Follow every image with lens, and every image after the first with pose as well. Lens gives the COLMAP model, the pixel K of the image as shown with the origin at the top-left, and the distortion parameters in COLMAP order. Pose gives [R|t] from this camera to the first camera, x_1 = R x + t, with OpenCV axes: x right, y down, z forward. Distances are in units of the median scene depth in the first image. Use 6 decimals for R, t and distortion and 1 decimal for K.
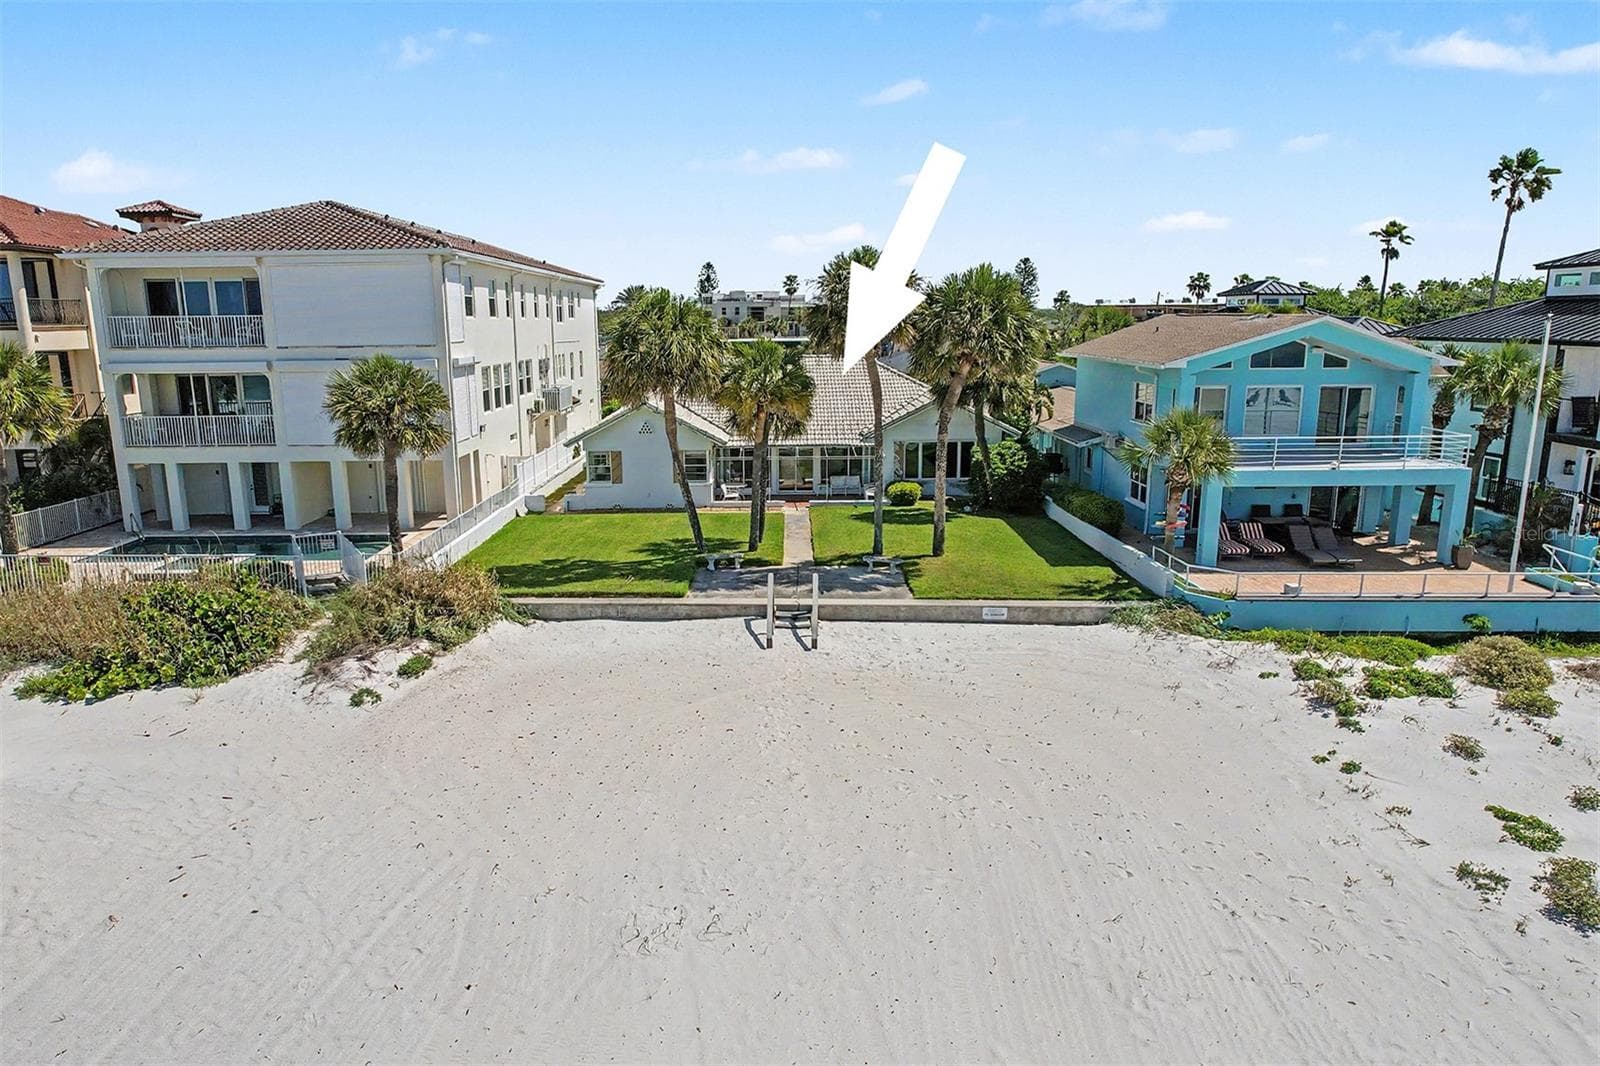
lens RADIAL K [[985.4, 0, 800.0], [0, 985.4, 533.0], [0, 0, 1]] dist [0.002162, 0.000863]
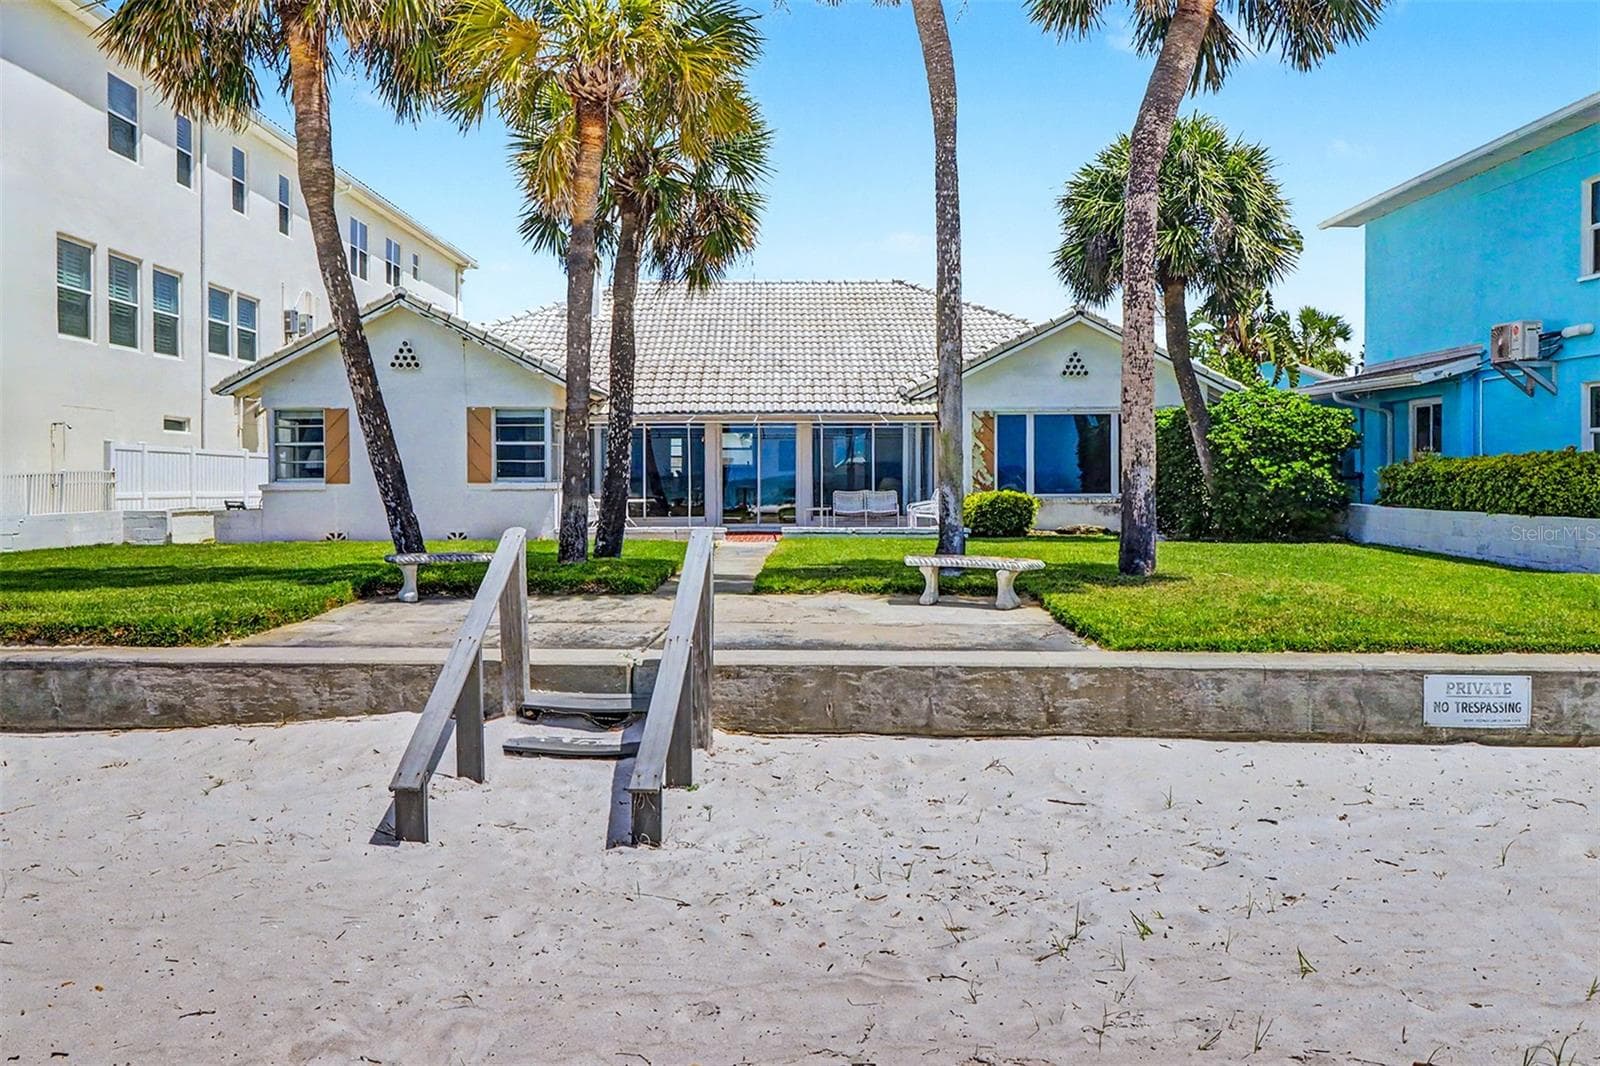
lens RADIAL K [[1258.1, 0, 802.1], [0, 1258.1, 488.7], [0, 0, 1]] dist [-0.001051, -0.000057]
pose [[0.999797, -0.003306, -0.019893, 0.028354], [-0.000646, 0.980709, -0.195473, 0.056211], [0.020156, 0.195446, 0.980507, 0.434042]]
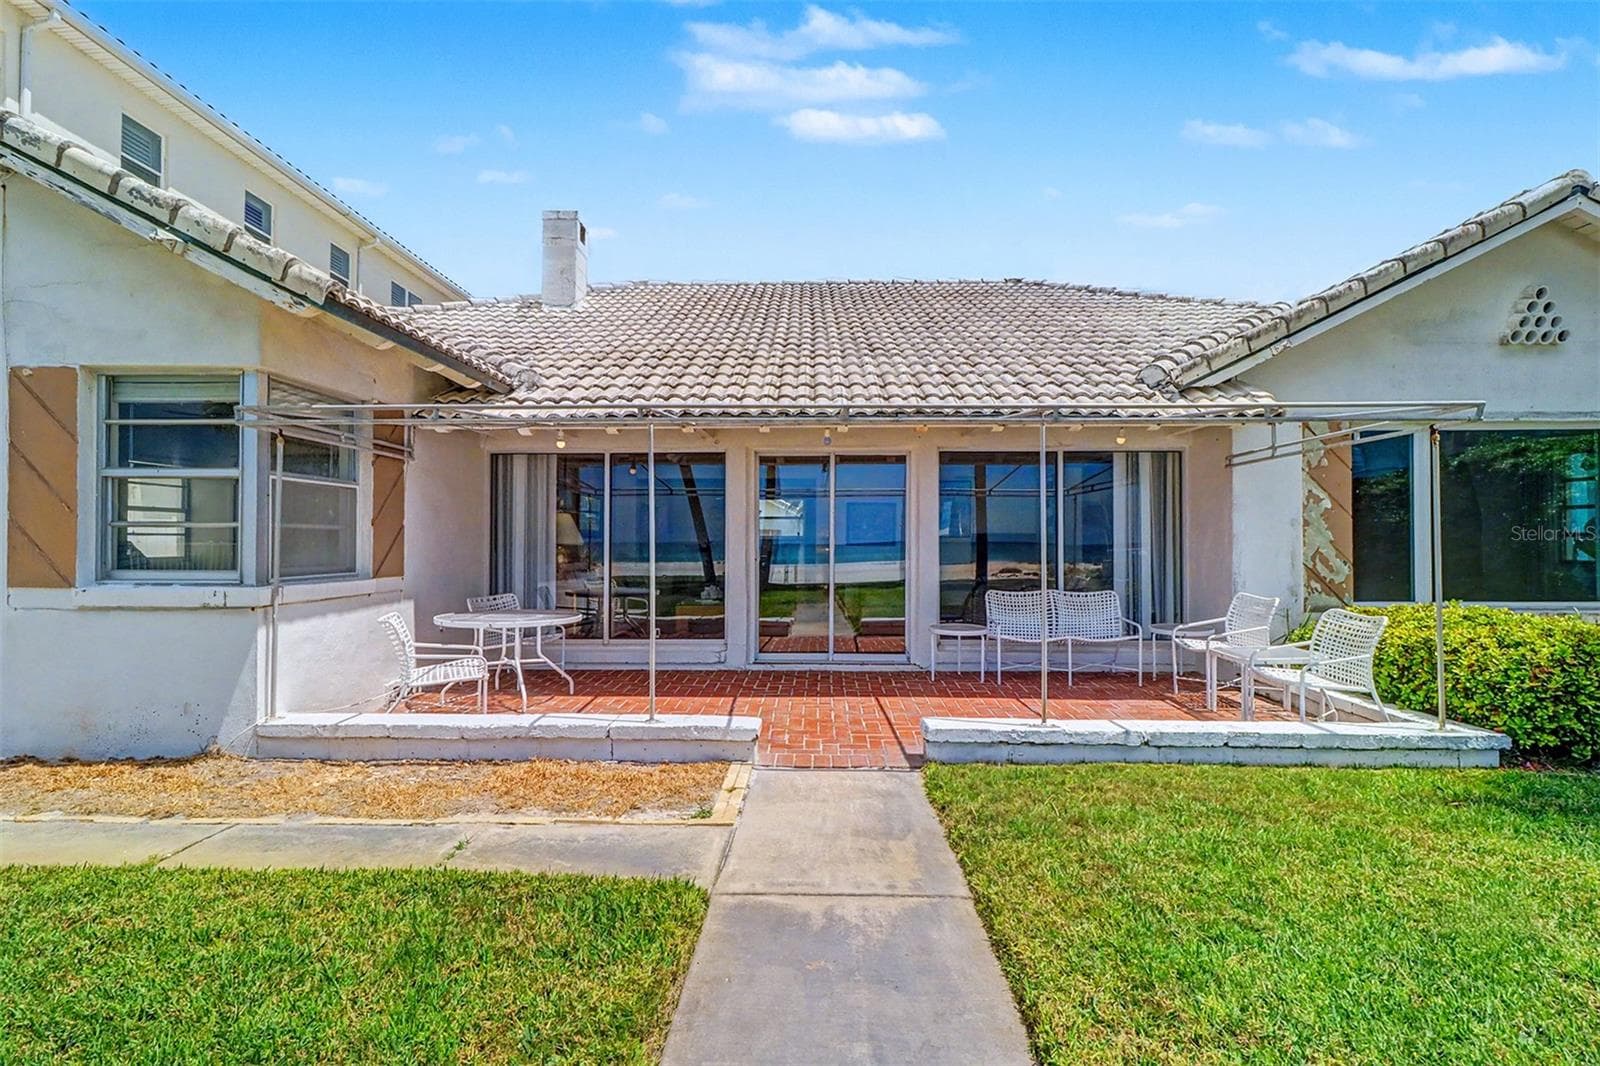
lens RADIAL K [[985.4, 0, 800.0], [0, 985.4, 533.0], [0, 0, 1]] dist [0.002162, 0.000863]
pose [[0.998518, -0.000039, -0.054424, 0.002633], [-0.011749, 0.976263, -0.216269, -0.017746], [0.053140, 0.216588, 0.974816, 0.770202]]
